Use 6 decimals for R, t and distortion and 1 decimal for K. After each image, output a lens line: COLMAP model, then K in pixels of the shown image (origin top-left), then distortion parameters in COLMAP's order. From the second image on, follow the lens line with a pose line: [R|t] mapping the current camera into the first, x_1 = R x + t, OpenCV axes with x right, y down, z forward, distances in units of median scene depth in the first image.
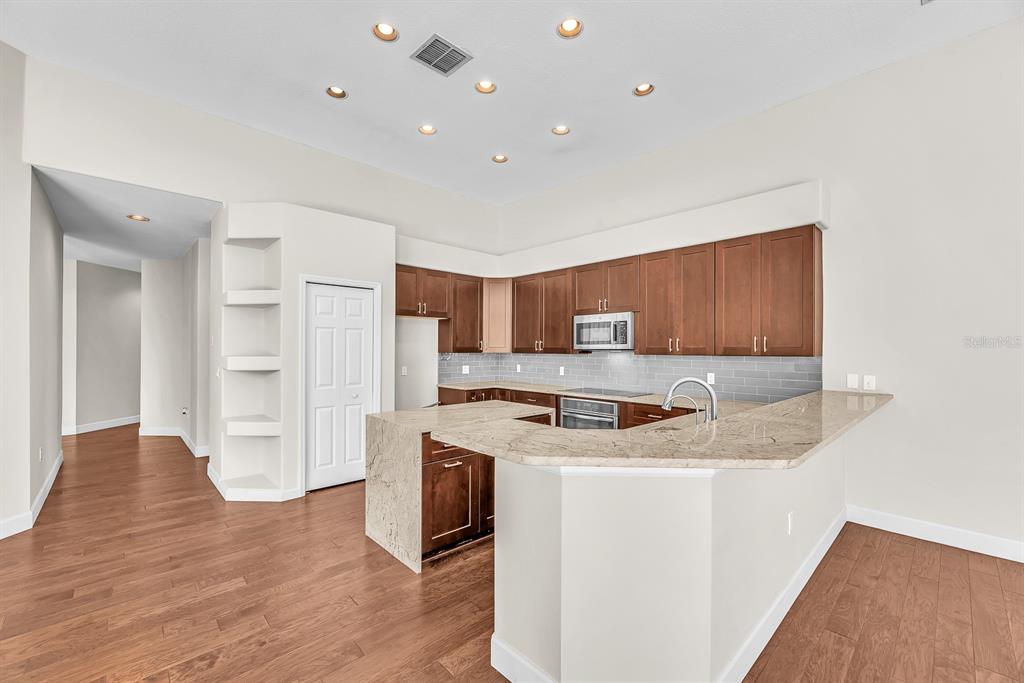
lens RADIAL K [[420.3, 0, 505.3], [0, 420.3, 347.0], [0, 0, 1]] dist [-0.000190, -0.000153]
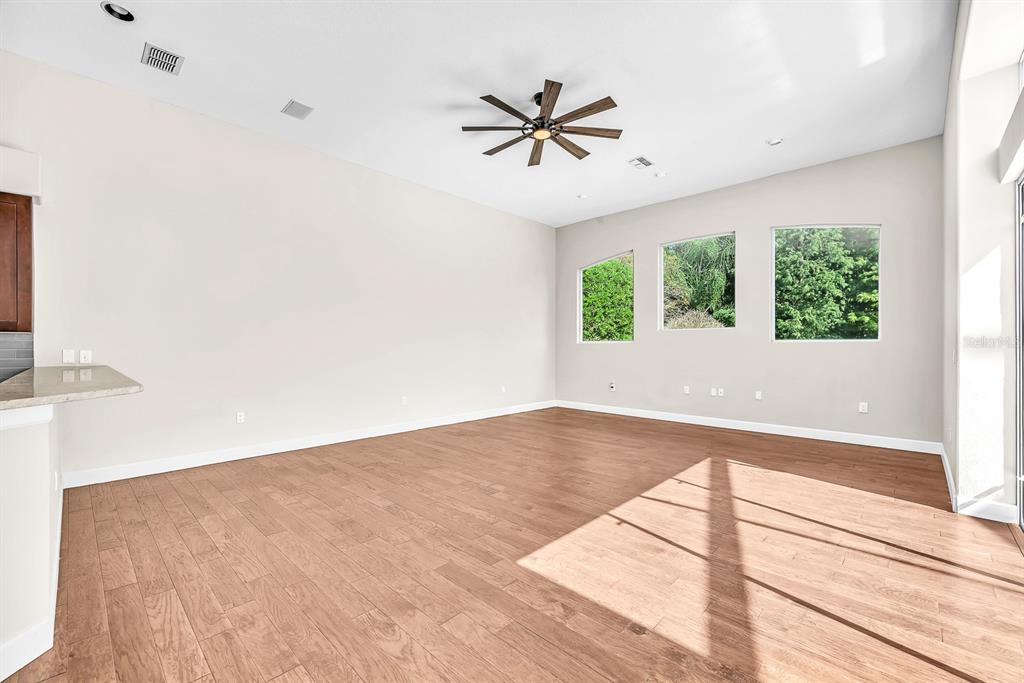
lens RADIAL K [[420.3, 0, 515.8], [0, 420.3, 343.4], [0, 0, 1]] dist [-0.000190, -0.000153]
pose [[-0.065518, 0.003278, 0.997846, -0.312637], [-0.003455, 0.999988, -0.003512, 0.048367], [-0.997845, -0.003677, -0.065506, -0.063267]]
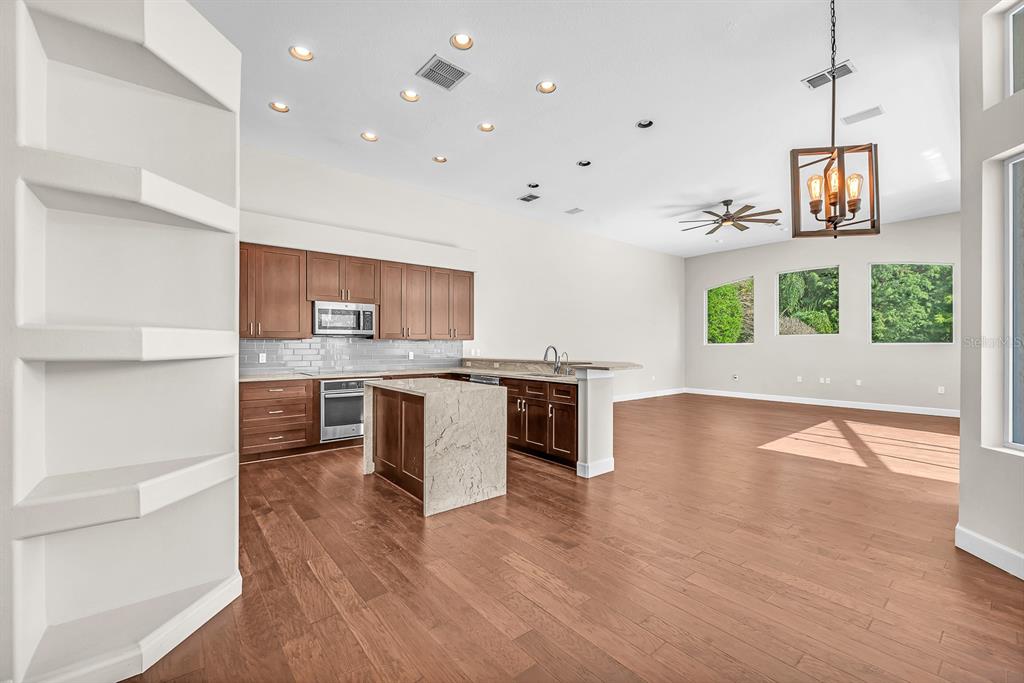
lens RADIAL K [[420.3, 0, 512.7], [0, 420.3, 342.6], [0, 0, 1]] dist [-0.000190, -0.000153]
pose [[0.056247, 0.006042, 0.998399, -1.196571], [-0.004700, 0.999972, -0.005786, 0.044595], [-0.998406, -0.004367, 0.056273, 0.691402]]
